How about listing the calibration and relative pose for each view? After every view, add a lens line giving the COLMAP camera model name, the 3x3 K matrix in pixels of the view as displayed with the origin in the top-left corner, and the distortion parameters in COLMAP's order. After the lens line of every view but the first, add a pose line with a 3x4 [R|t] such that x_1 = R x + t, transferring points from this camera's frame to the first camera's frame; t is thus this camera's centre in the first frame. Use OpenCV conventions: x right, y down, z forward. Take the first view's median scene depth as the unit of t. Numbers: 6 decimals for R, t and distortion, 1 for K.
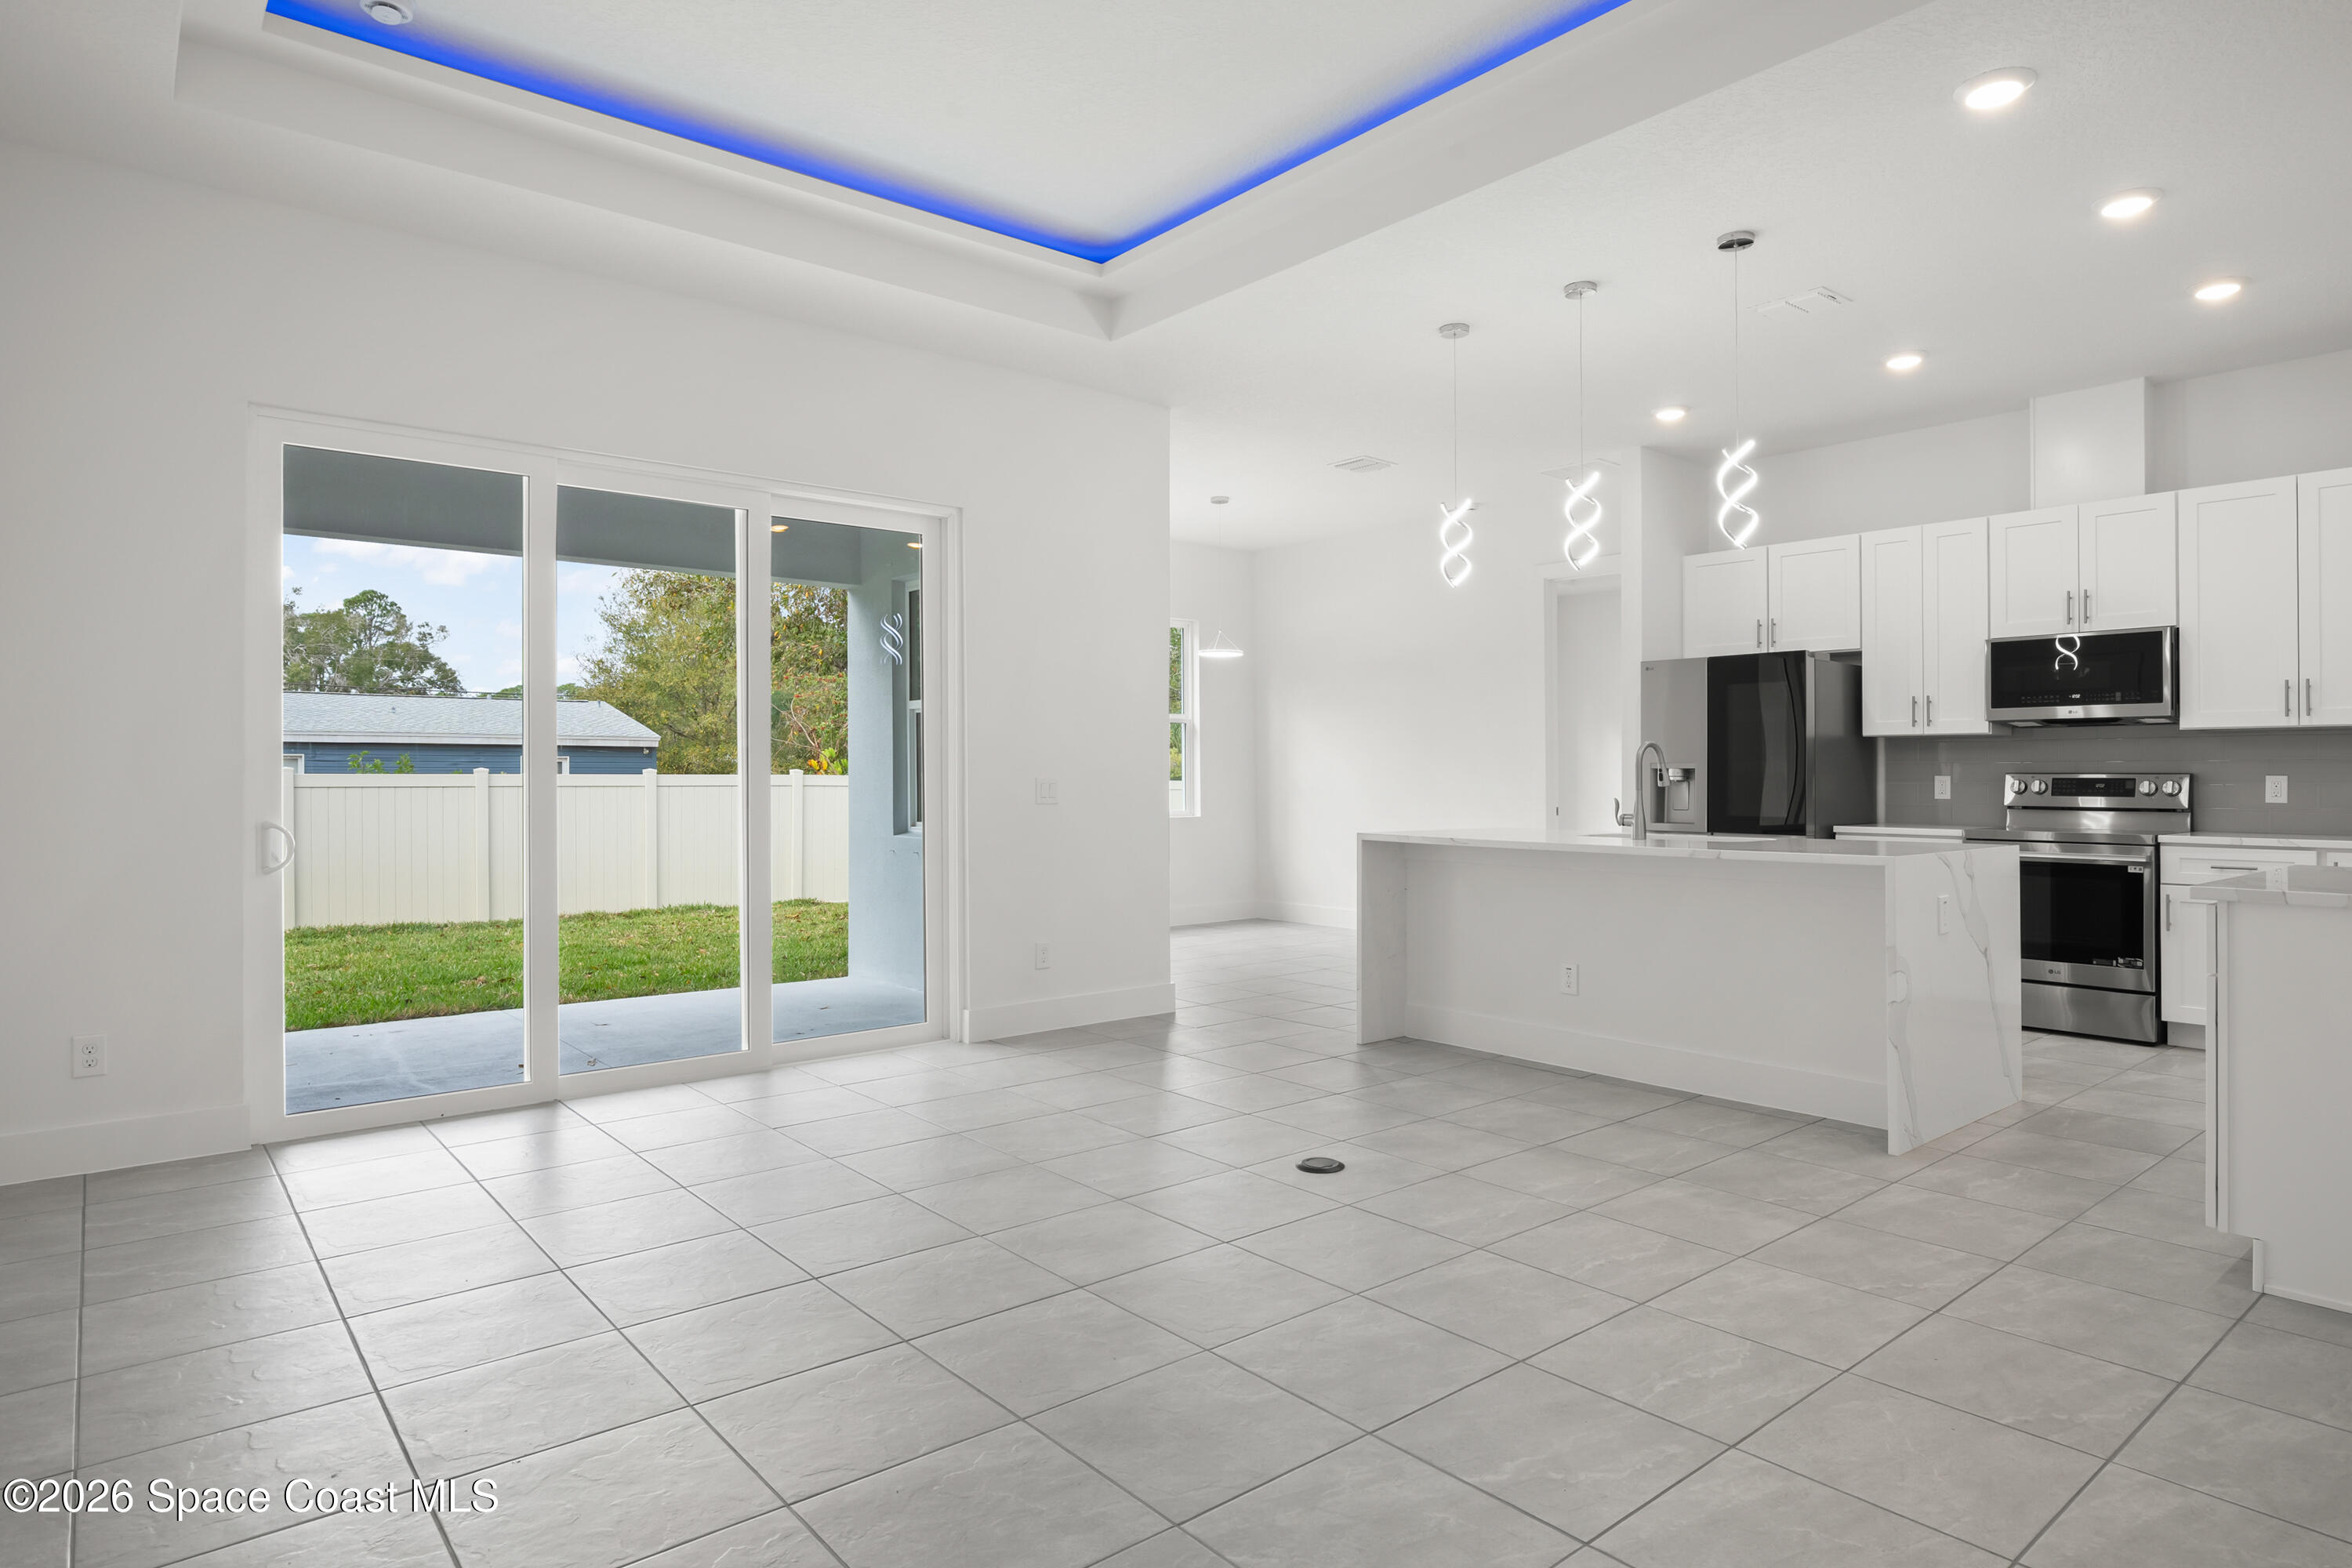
lens RADIAL K [[1314.3, 0, 1183.7], [0, 1314.3, 762.7], [0, 0, 1]] dist [-0.017686, -0.000622]
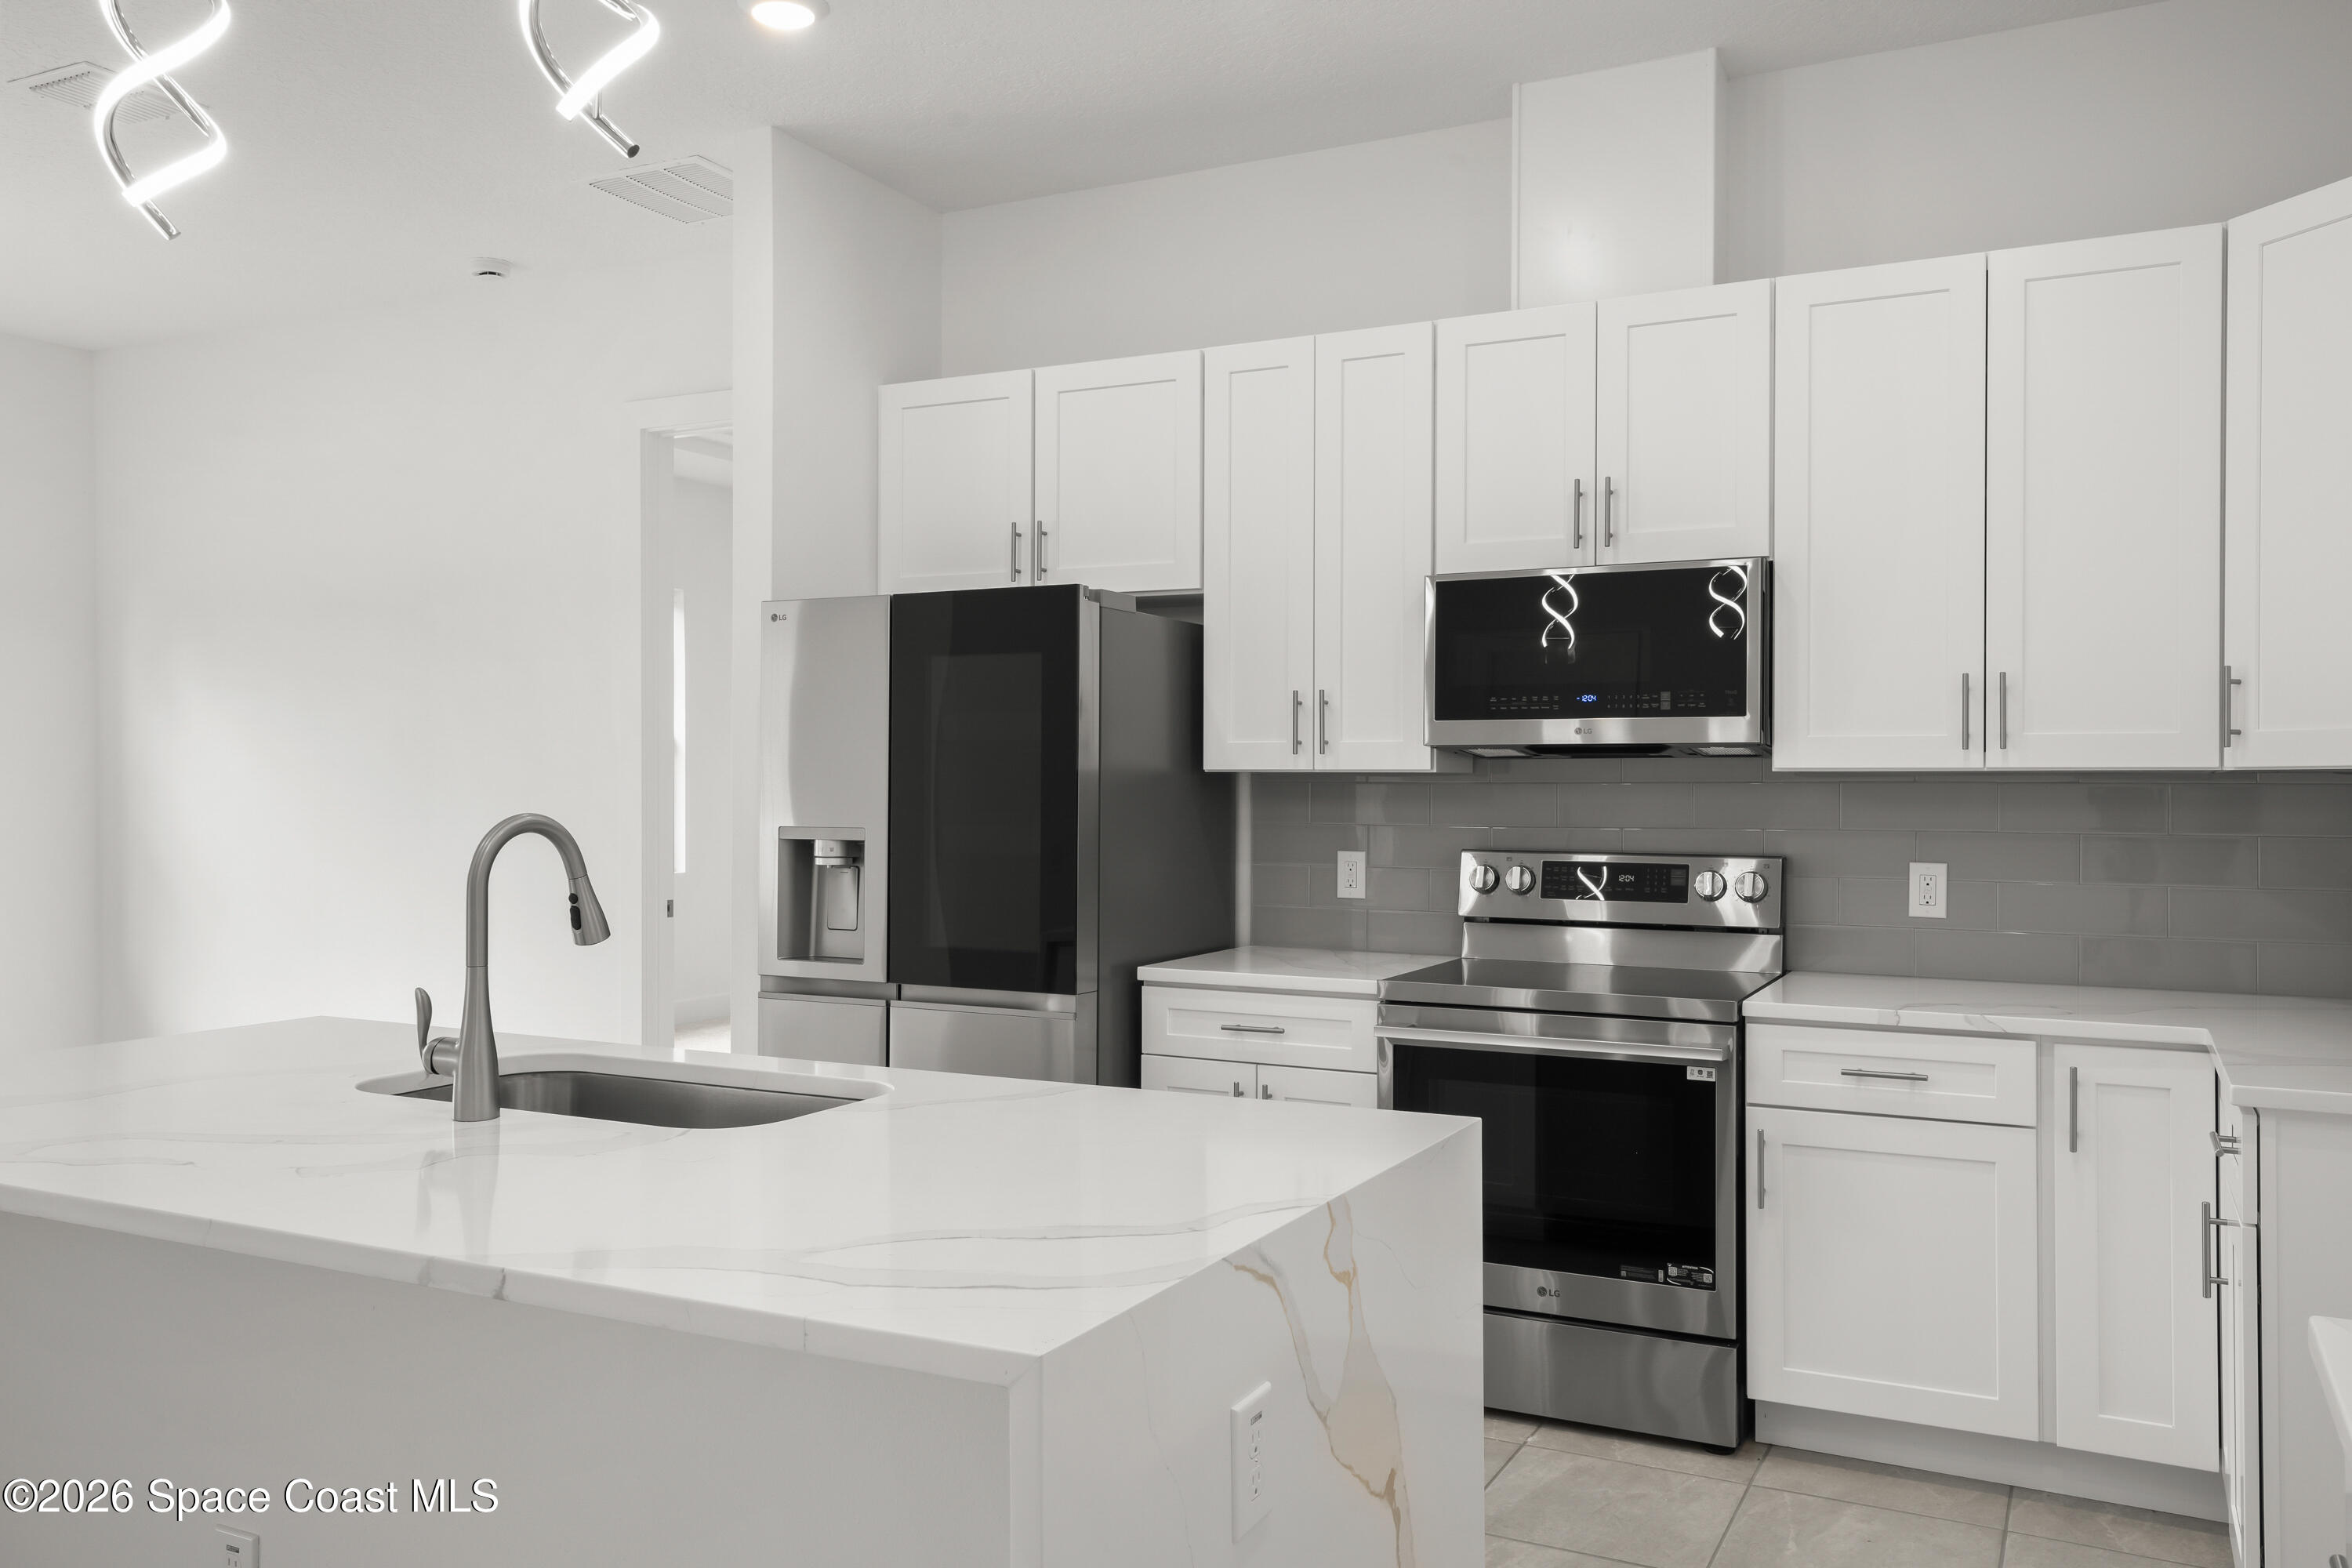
lens RADIAL K [[1788.6, 0, 1198.7], [0, 1788.6, 787.2], [0, 0, 1]] dist [0.016544, 0.004329]
pose [[0.917953, -0.002475, 0.396683, 0.293683], [-0.003632, 0.999886, 0.014643, -0.027755], [-0.396674, -0.014882, 0.917839, 0.455196]]
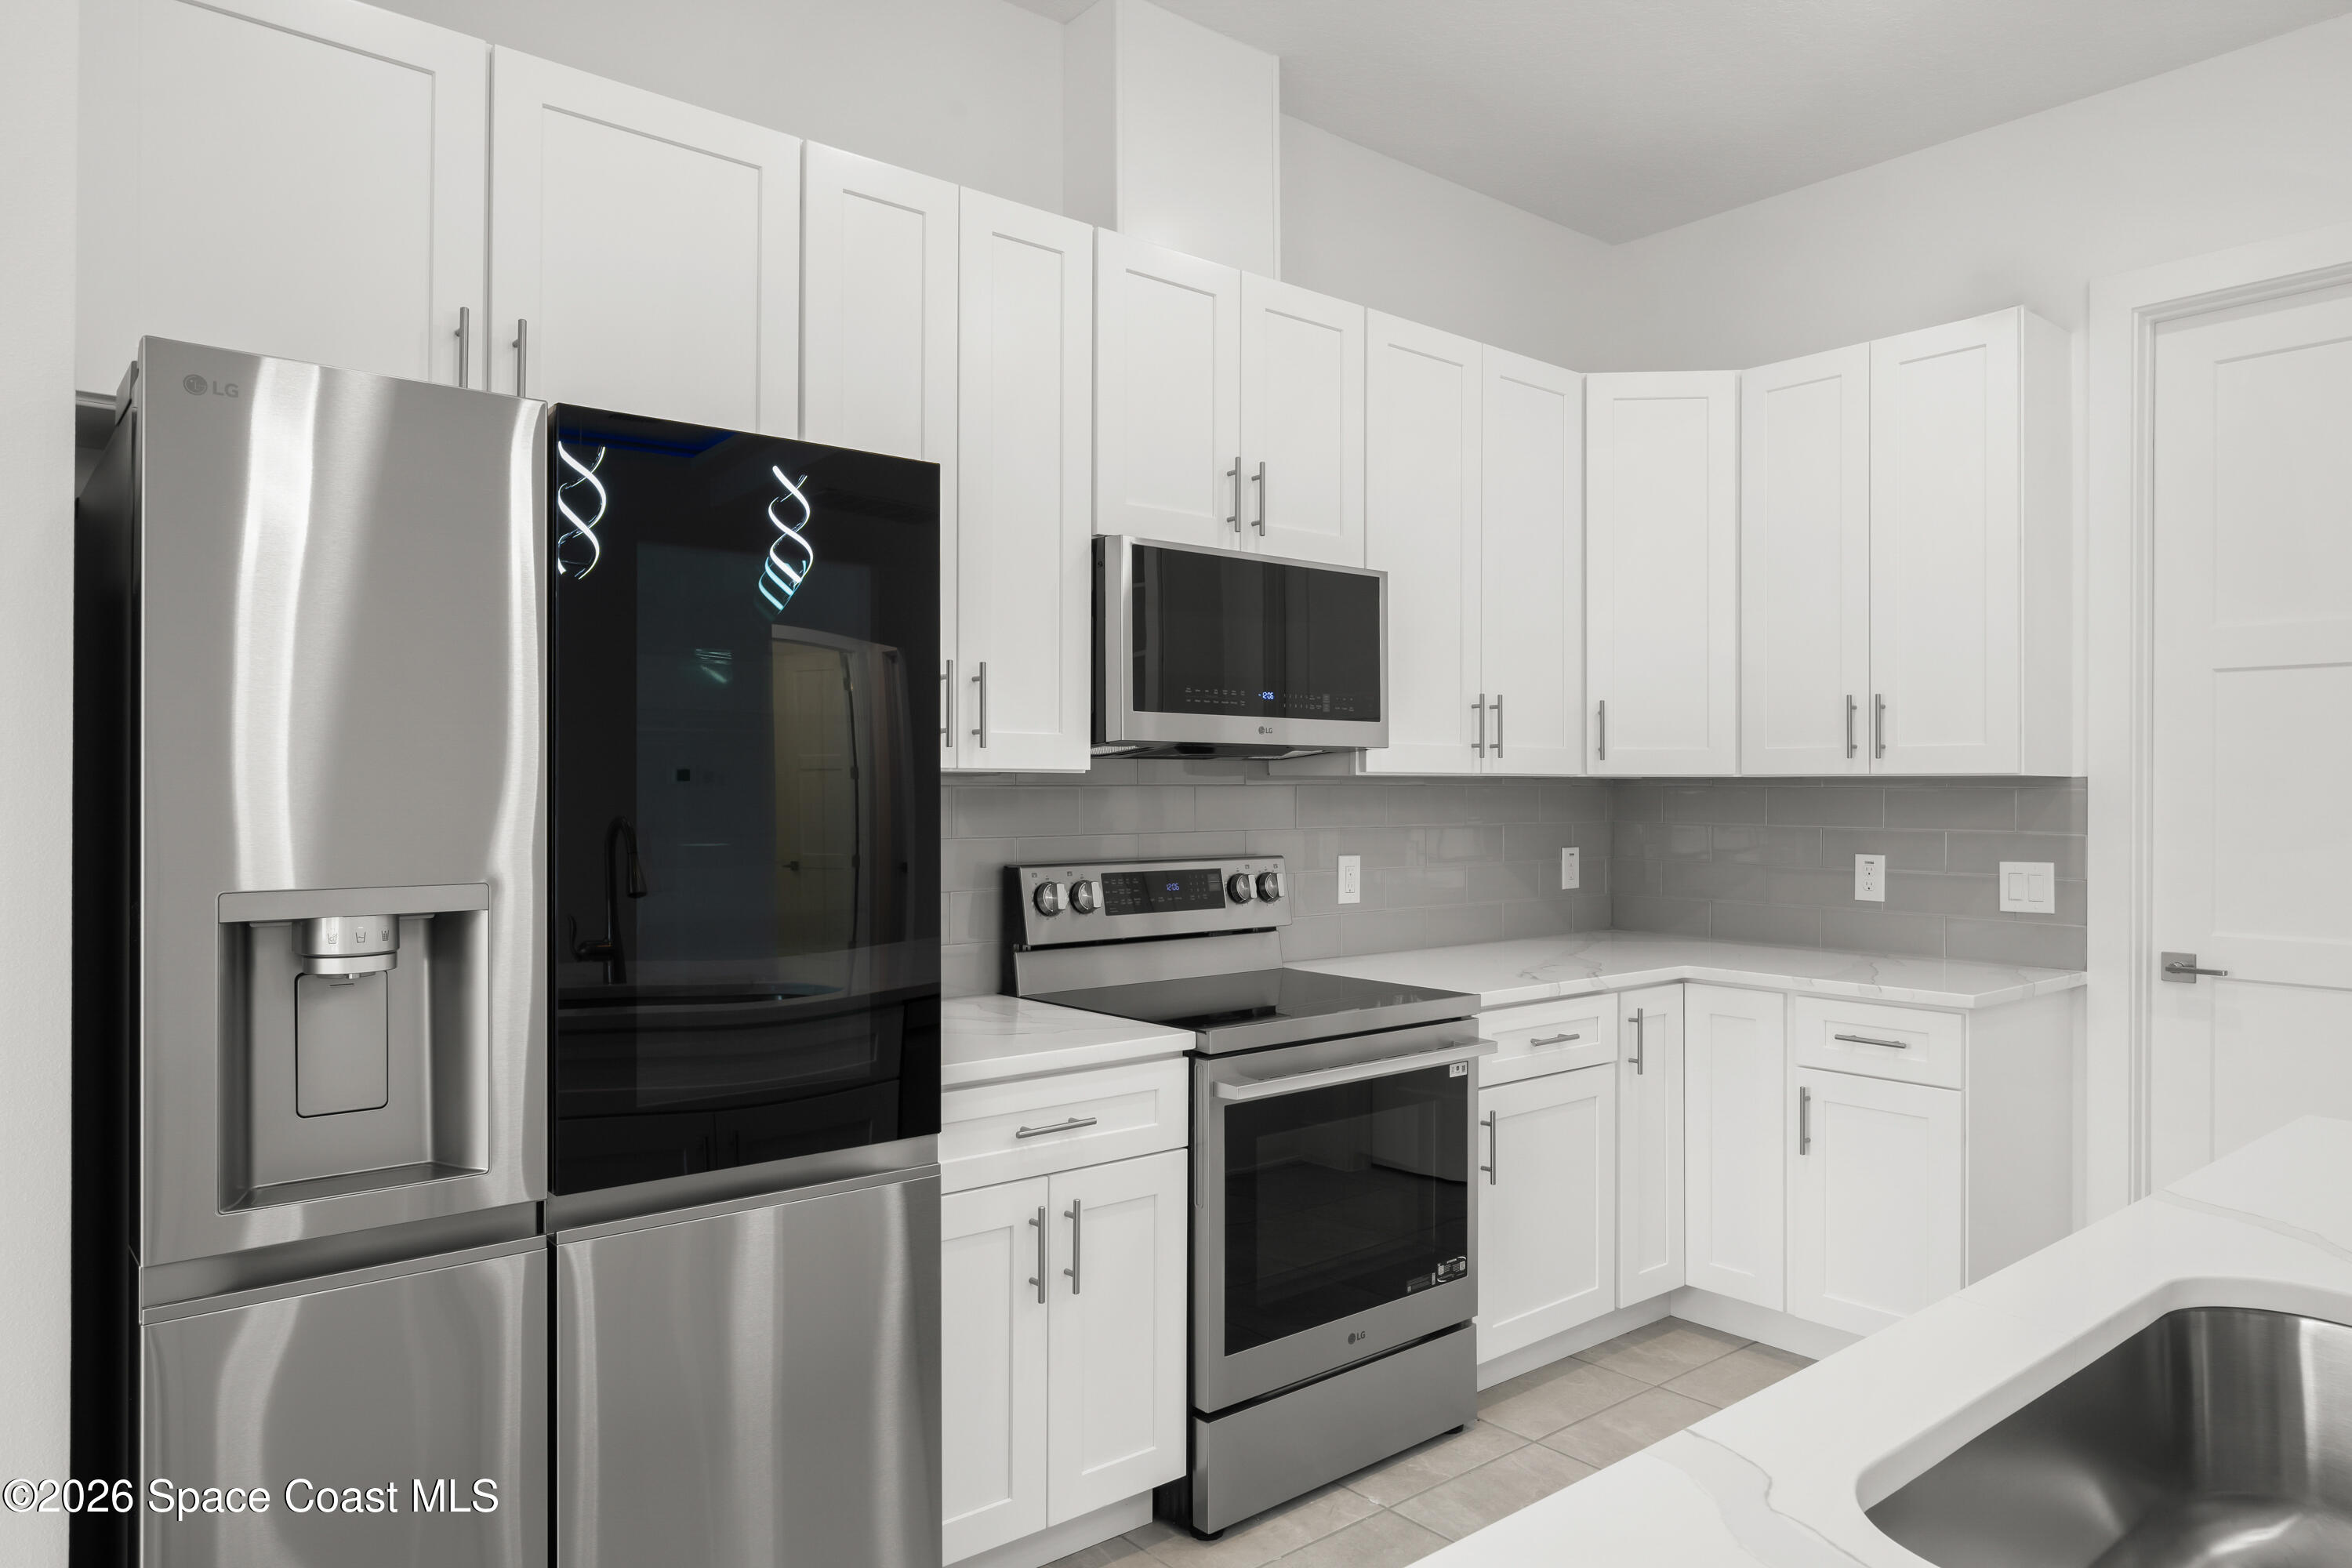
lens RADIAL K [[1498.4, 0, 1188.9], [0, 1498.4, 788.4], [0, 0, 1]] dist [-0.000665, -0.006370]
pose [[-0.006549, -0.006586, 0.999957, 0.170407], [-0.015584, 0.999858, 0.006483, -0.022321], [-0.999857, -0.015541, -0.006651, 1.038928]]
